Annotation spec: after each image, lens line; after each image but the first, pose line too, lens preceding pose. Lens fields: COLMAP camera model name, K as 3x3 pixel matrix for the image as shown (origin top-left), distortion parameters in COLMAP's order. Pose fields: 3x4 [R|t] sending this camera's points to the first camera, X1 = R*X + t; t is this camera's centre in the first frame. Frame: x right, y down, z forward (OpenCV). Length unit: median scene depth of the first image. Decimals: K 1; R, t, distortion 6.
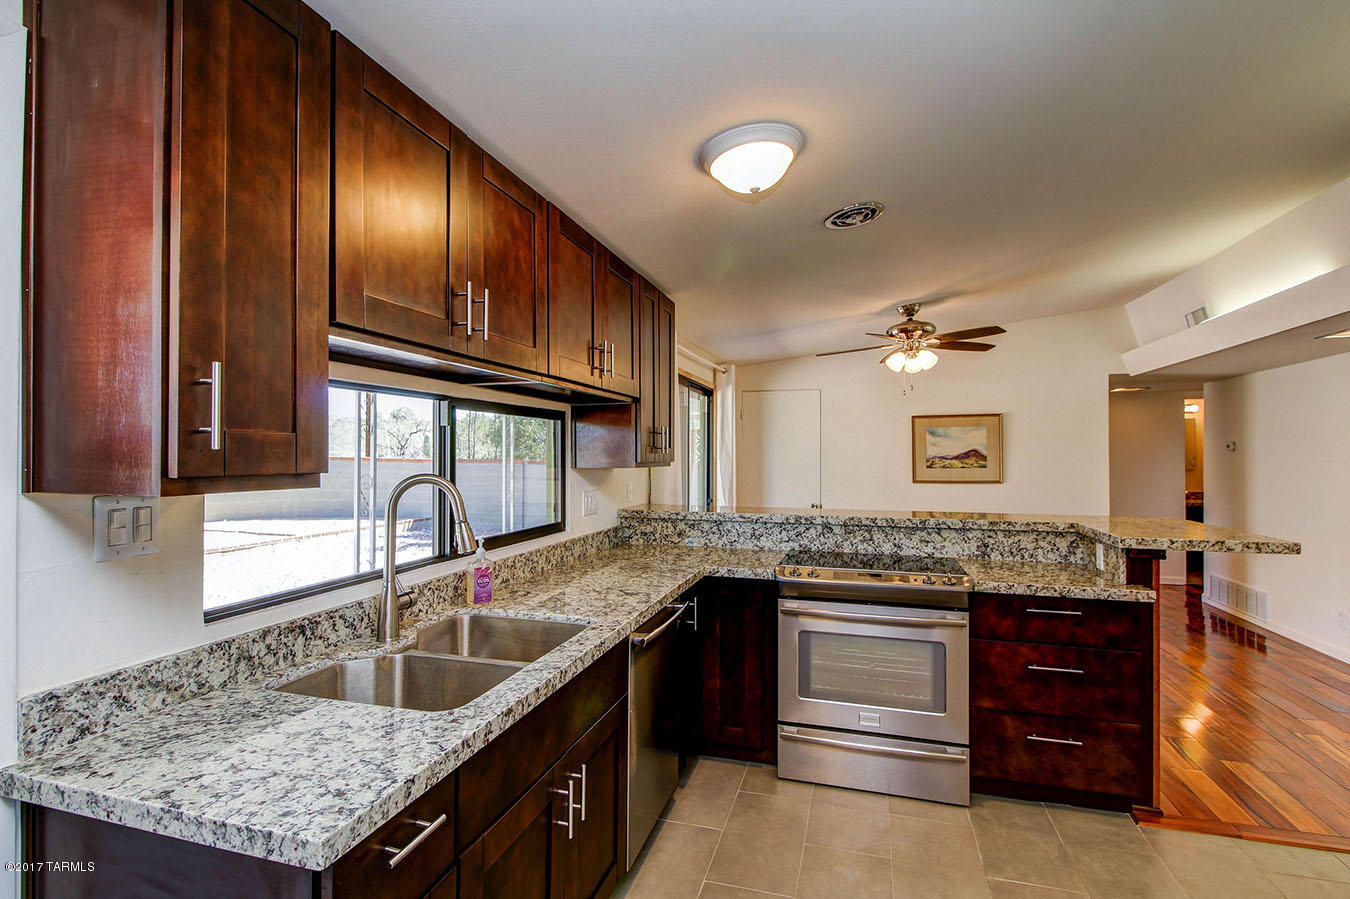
lens RADIAL K [[658.0, 0, 666.6], [0, 658.0, 447.5], [0, 0, 1]] dist [0.015687, -0.012168]
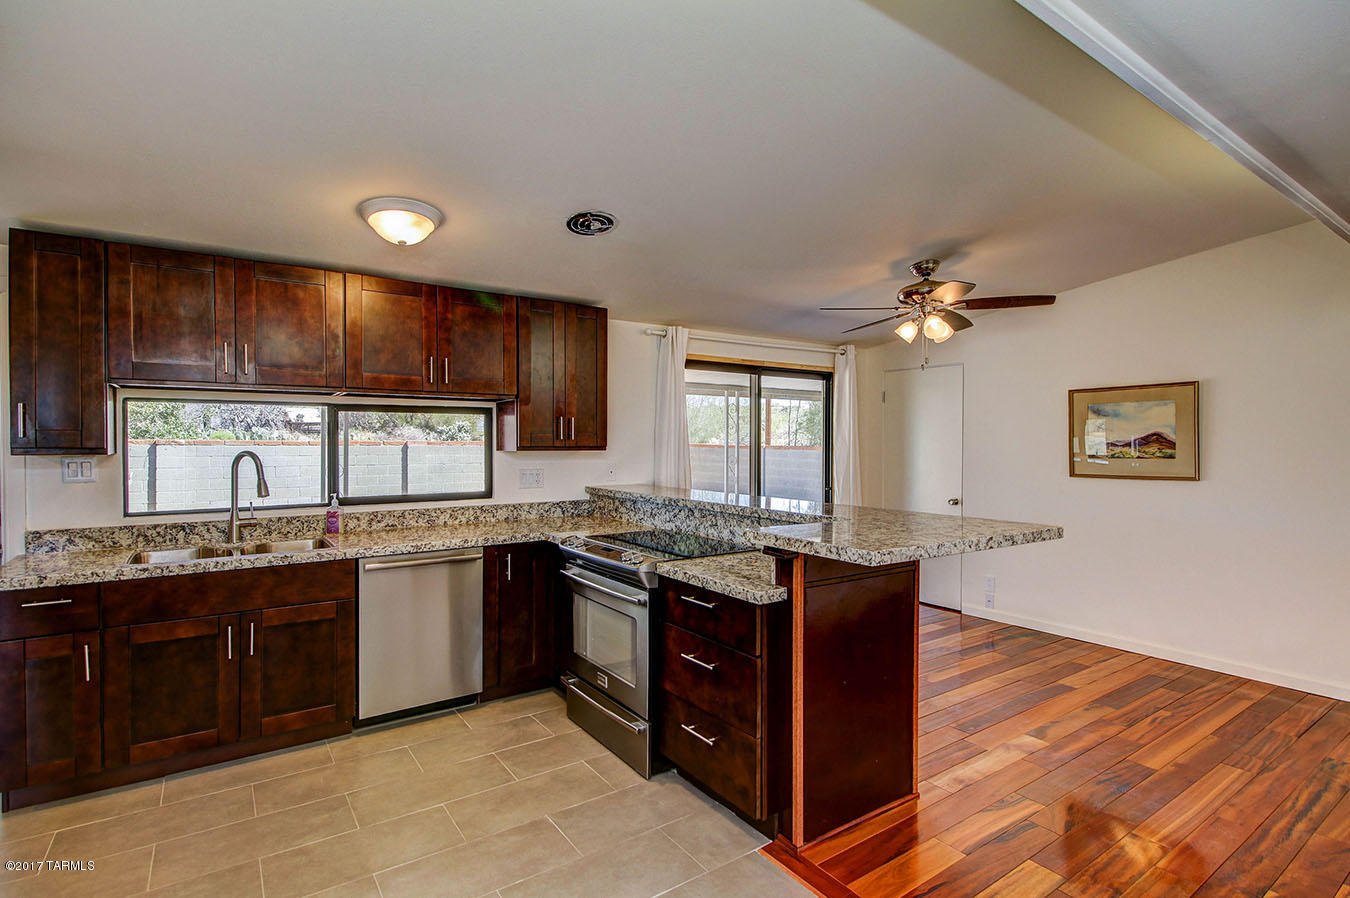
lens RADIAL K [[658.0, 0, 666.5], [0, 658.0, 450.6], [0, 0, 1]] dist [0.015687, -0.012168]
pose [[0.778820, 0.005672, -0.627222, 0.953264], [0.007967, 0.999789, 0.018934, 0.008363], [0.627197, -0.019743, 0.778610, 0.192230]]
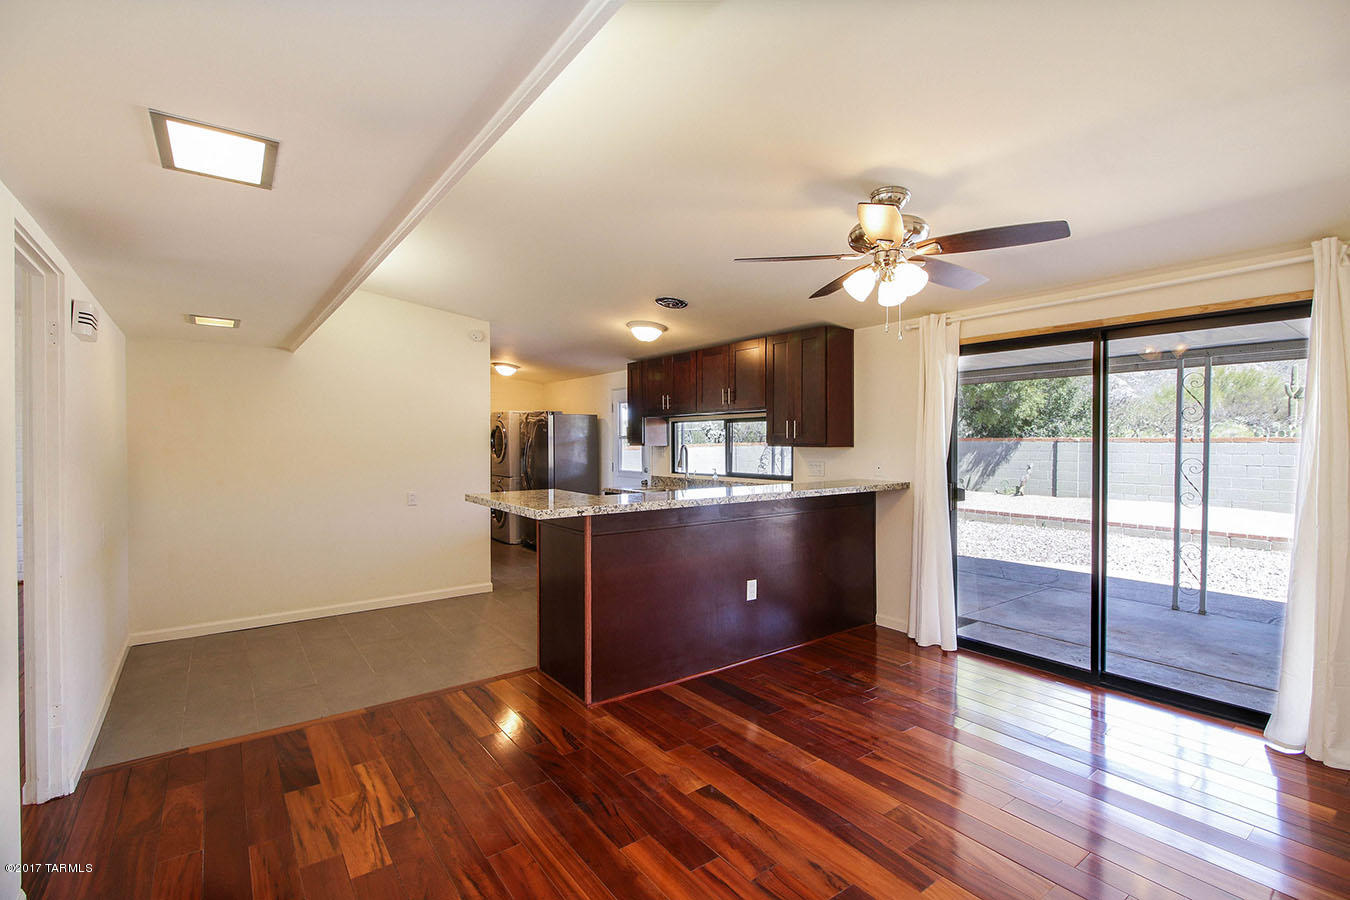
lens RADIAL K [[622.7, 0, 667.8], [0, 622.7, 446.7], [0, 0, 1]] dist [0.009707, -0.000347]
pose [[-0.602249, 0.006549, -0.798281, 1.419700], [0.009354, 0.999956, 0.001146, 0.026214], [0.798253, -0.006777, -0.602284, 1.750641]]
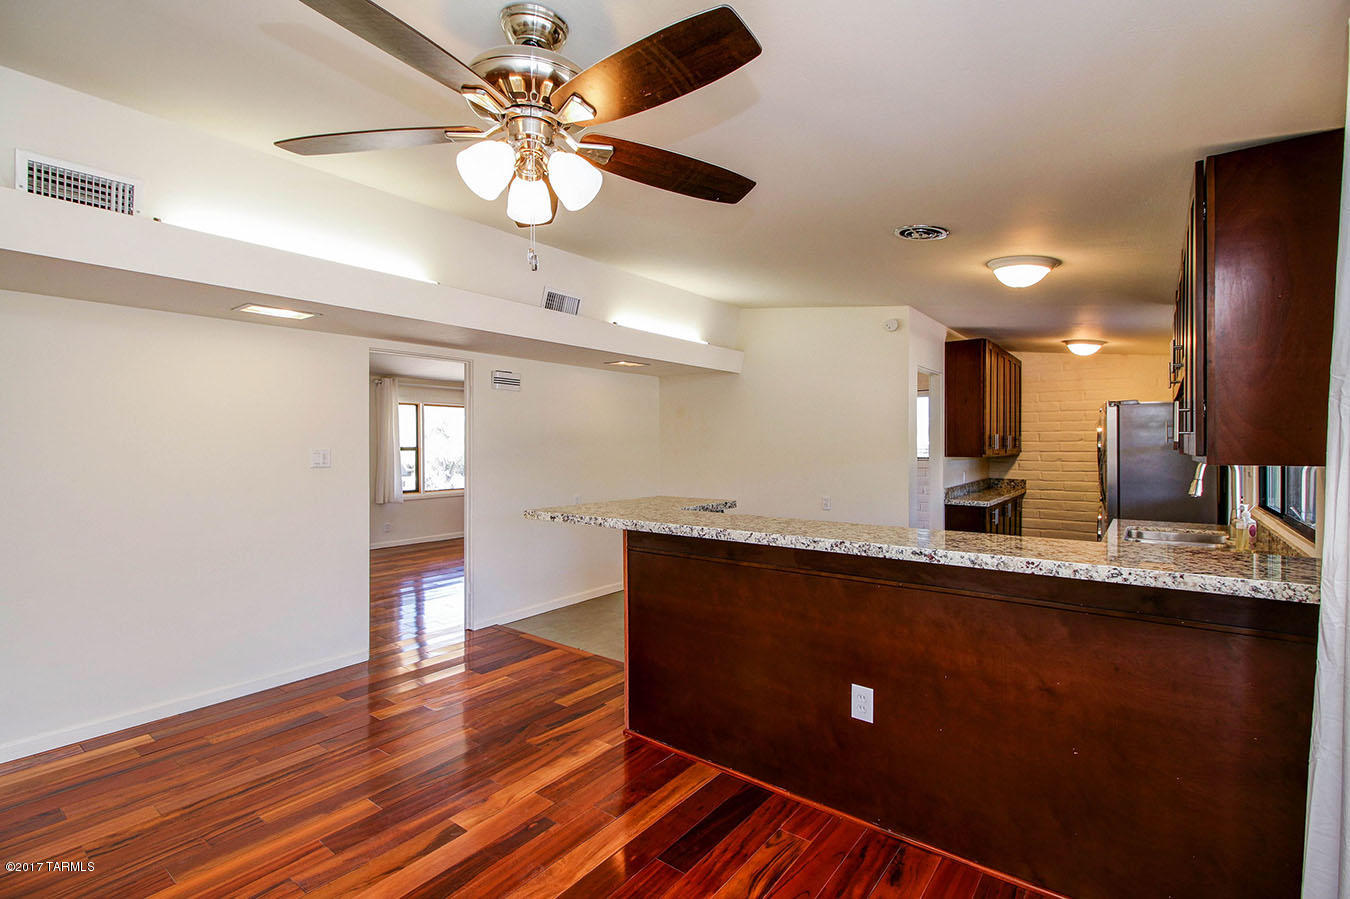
lens RADIAL K [[622.7, 0, 672.2], [0, 622.7, 438.6], [0, 0, 1]] dist [0.009707, -0.000347]
pose [[-0.932114, 0.000415, 0.362166, 0.263063], [-0.004955, 0.999891, -0.013900, 0.014767], [-0.362132, -0.014751, -0.932010, 1.906159]]
